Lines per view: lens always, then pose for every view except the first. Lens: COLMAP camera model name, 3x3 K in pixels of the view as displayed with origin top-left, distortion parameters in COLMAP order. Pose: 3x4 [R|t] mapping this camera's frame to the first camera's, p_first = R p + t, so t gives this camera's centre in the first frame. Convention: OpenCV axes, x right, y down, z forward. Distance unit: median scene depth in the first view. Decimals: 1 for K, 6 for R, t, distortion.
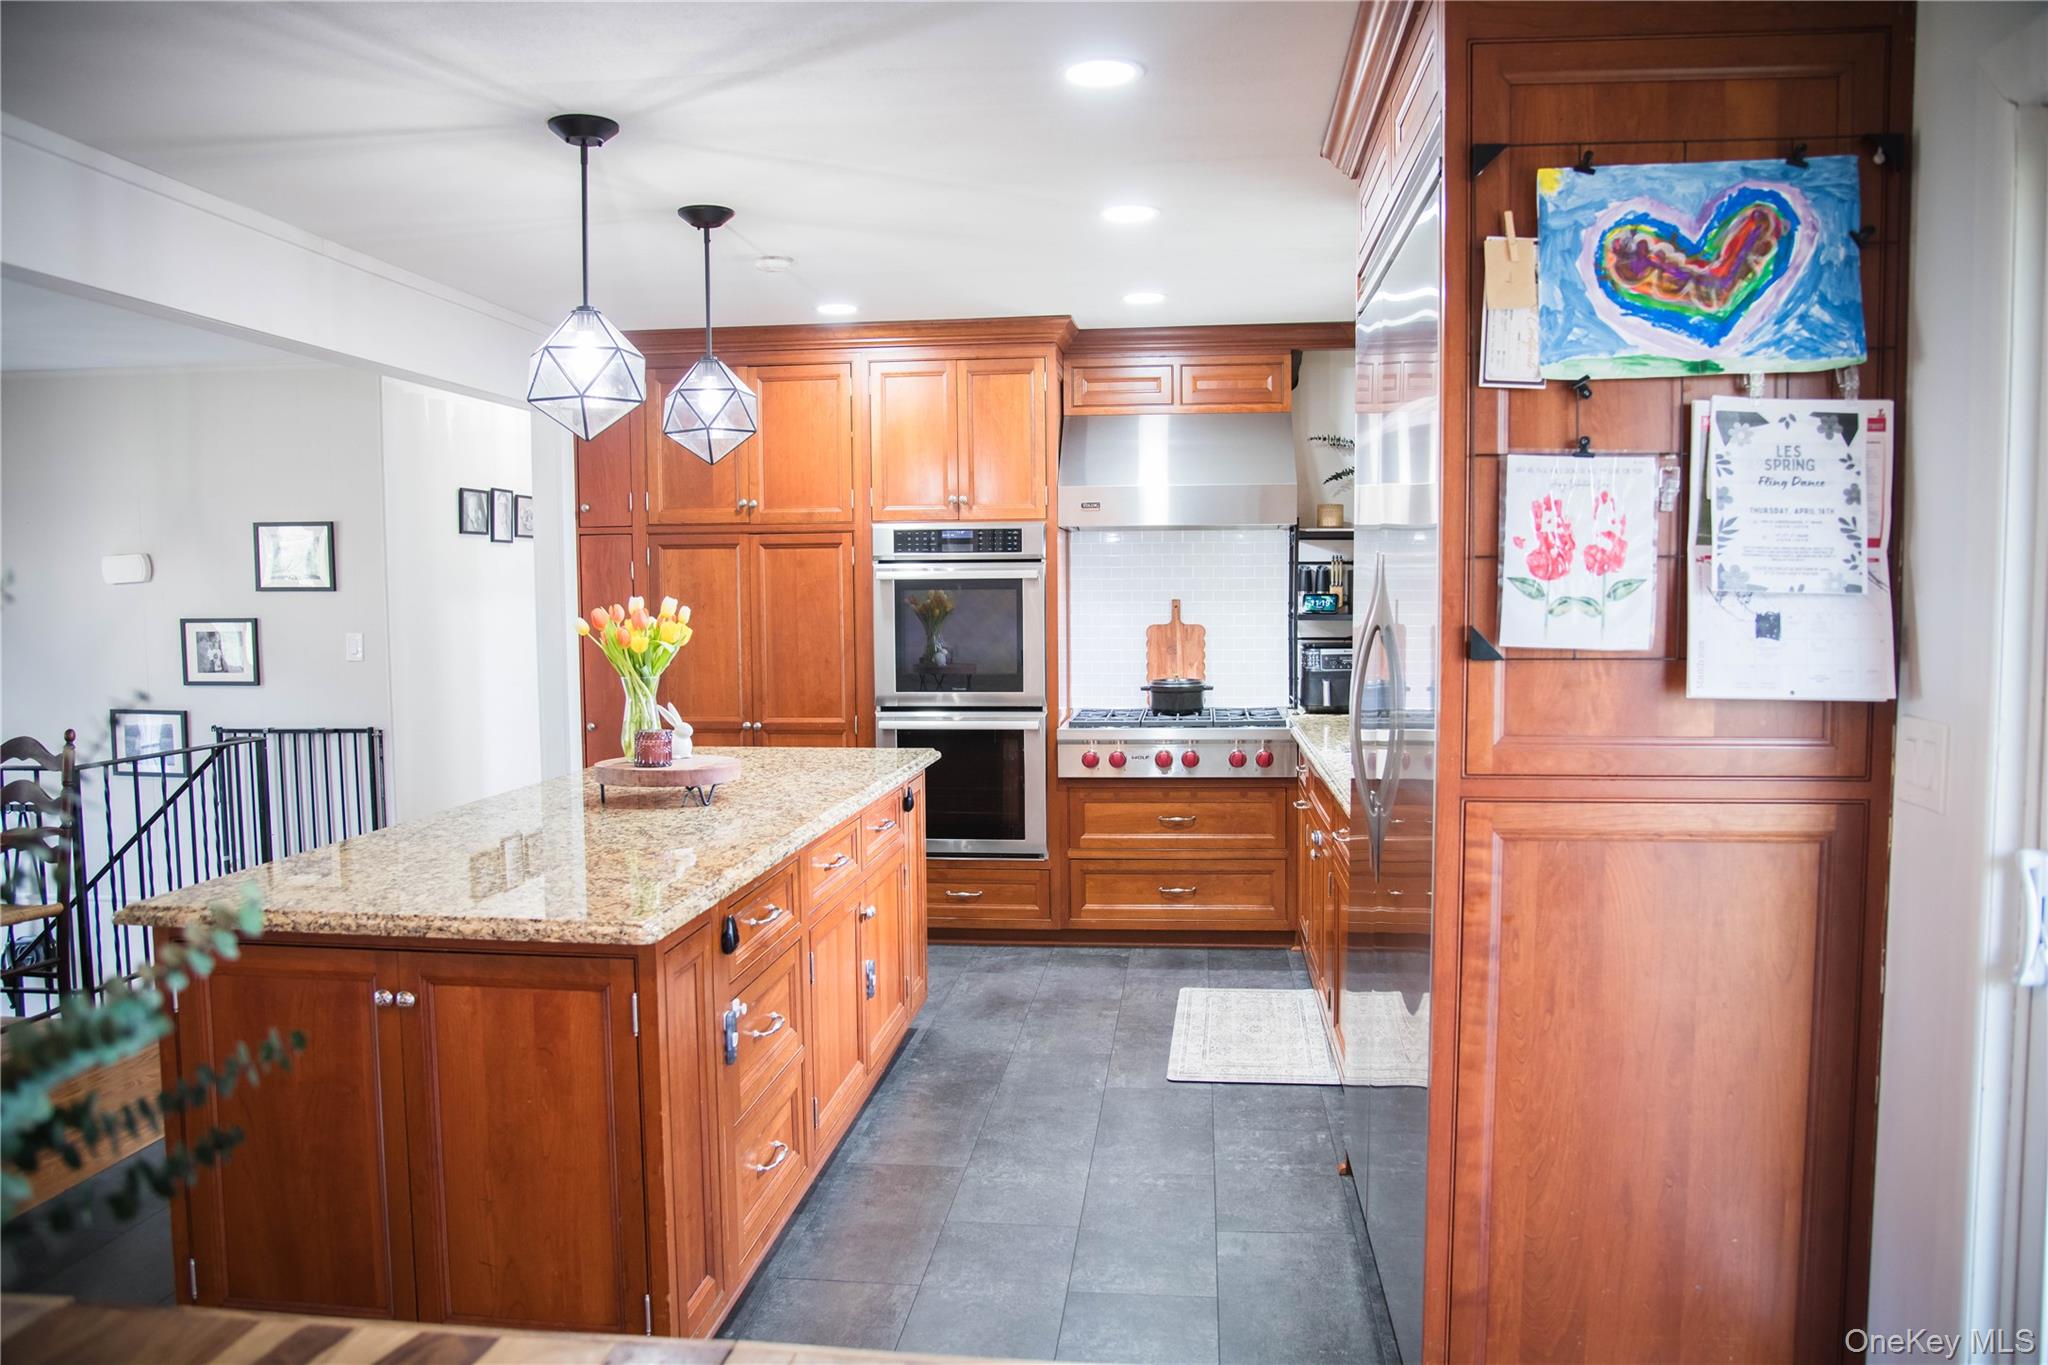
lens RADIAL K [[1383.1, 0, 1024.0], [0, 1383.1, 682.5], [0, 0, 1]] dist [-0.122759, 0.070343]
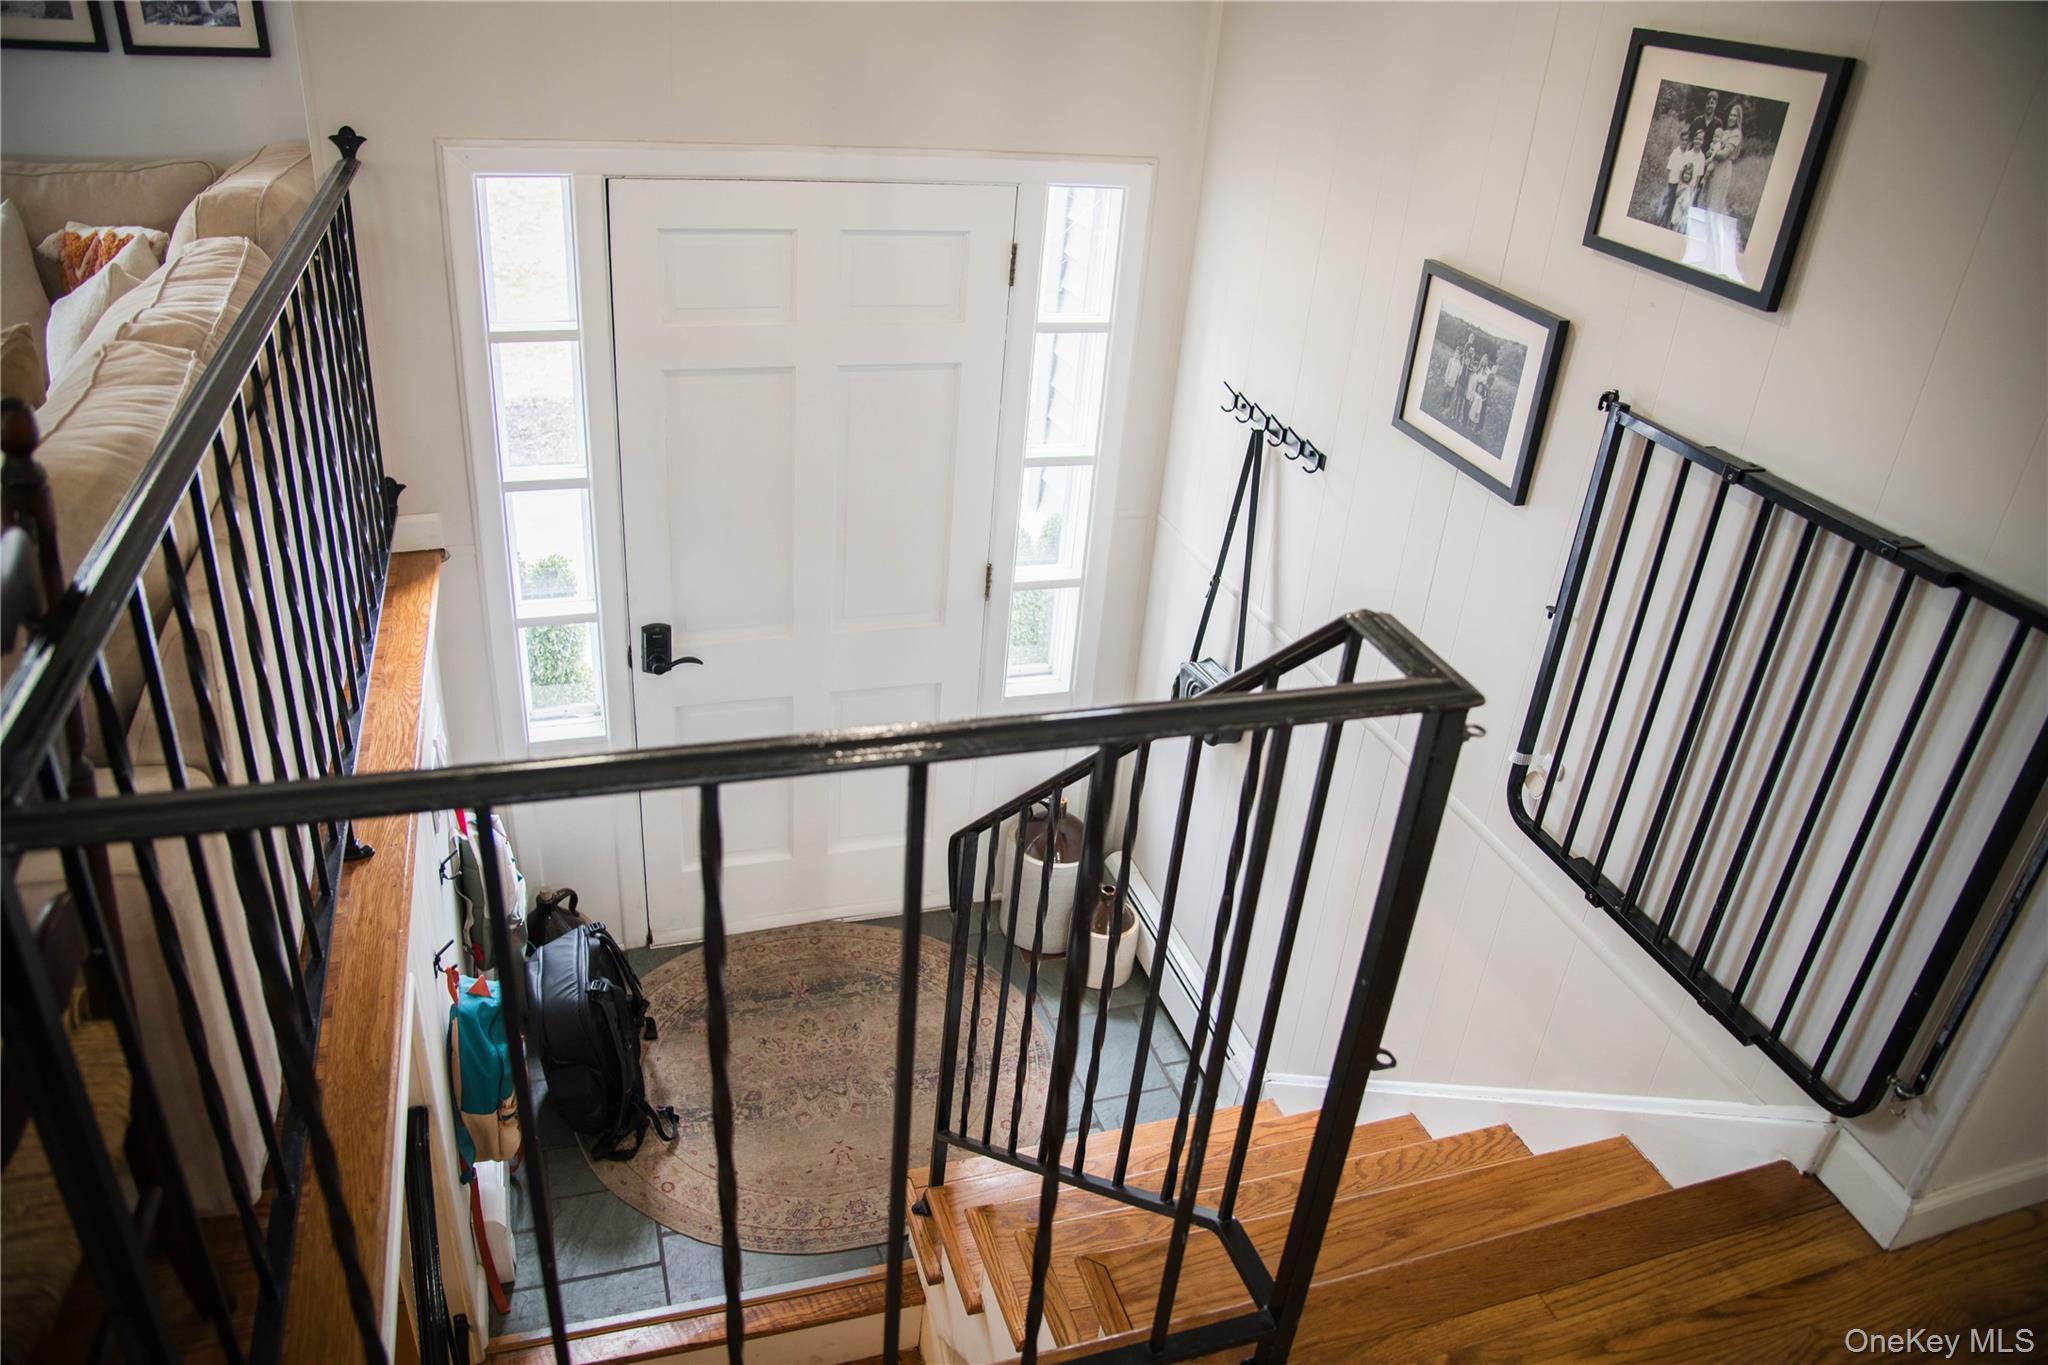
lens RADIAL K [[1383.1, 0, 1024.0], [0, 1383.1, 682.5], [0, 0, 1]] dist [-0.122759, 0.070343]
pose [[0.394256, 0.472843, -0.788024, -0.375714], [-0.146367, 0.878841, 0.454109, -0.033554], [0.907270, -0.063695, 0.415697, 0.735091]]
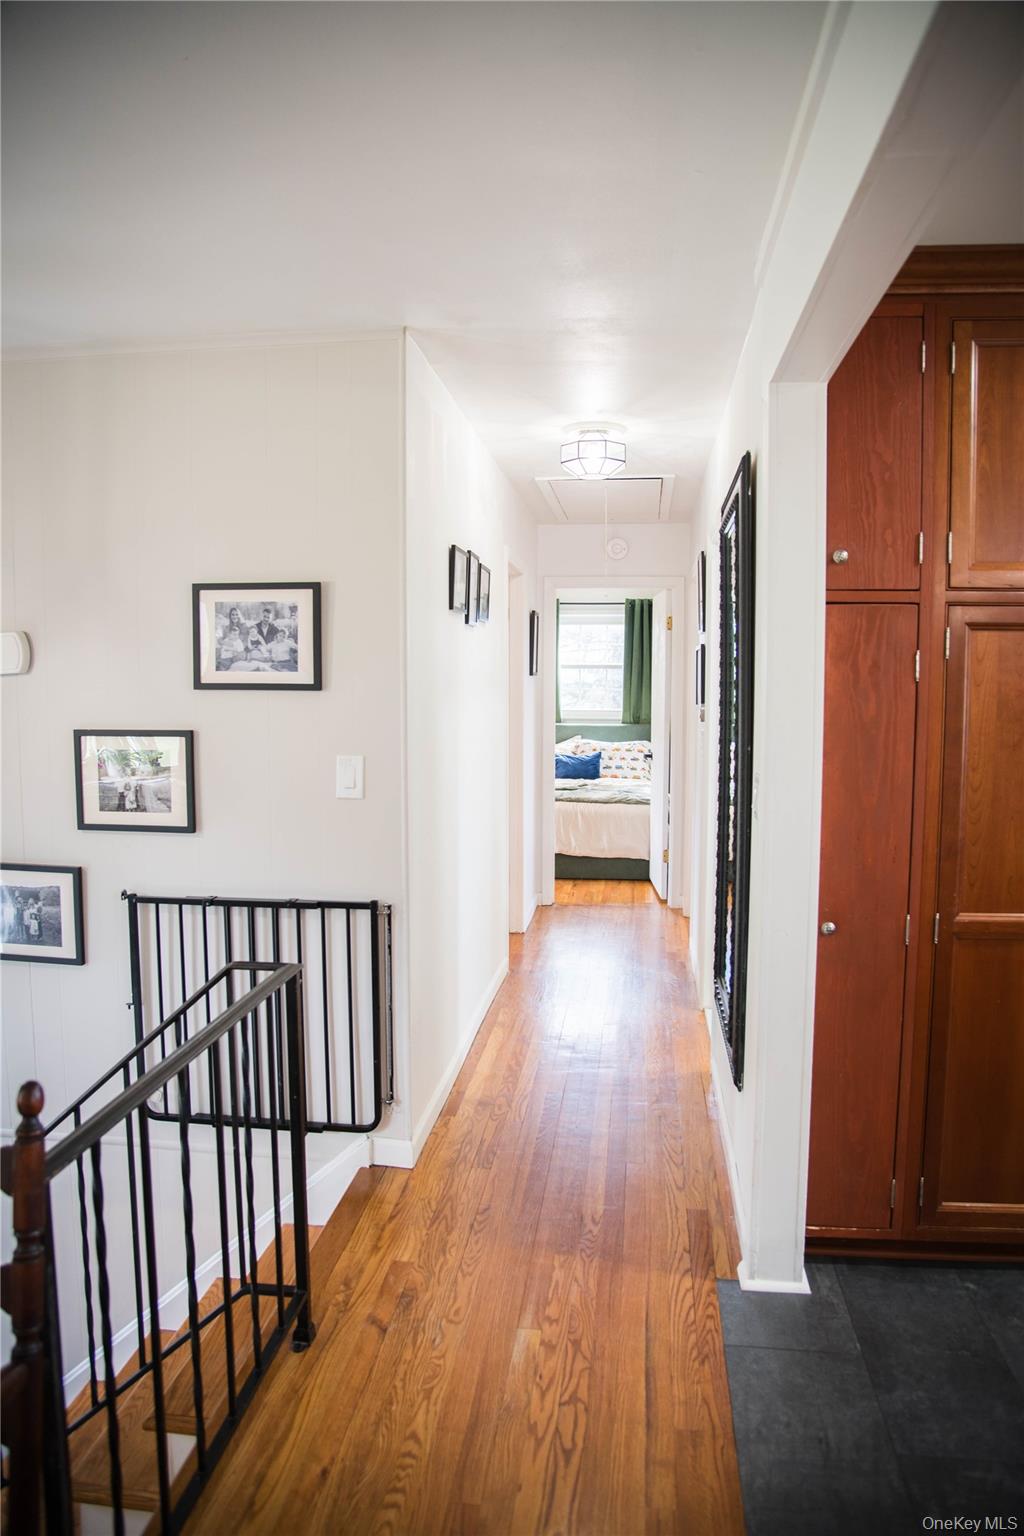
lens RADIAL K [[1037.3, 0, 512.0], [0, 1037.3, 768.0], [0, 0, 1]] dist [-0.122759, 0.070343]
pose [[0.999327, 0.012334, -0.034550, -0.400224], [-0.012086, 0.999900, 0.007399, -0.035287], [0.034638, -0.006977, 0.999376, 0.503630]]
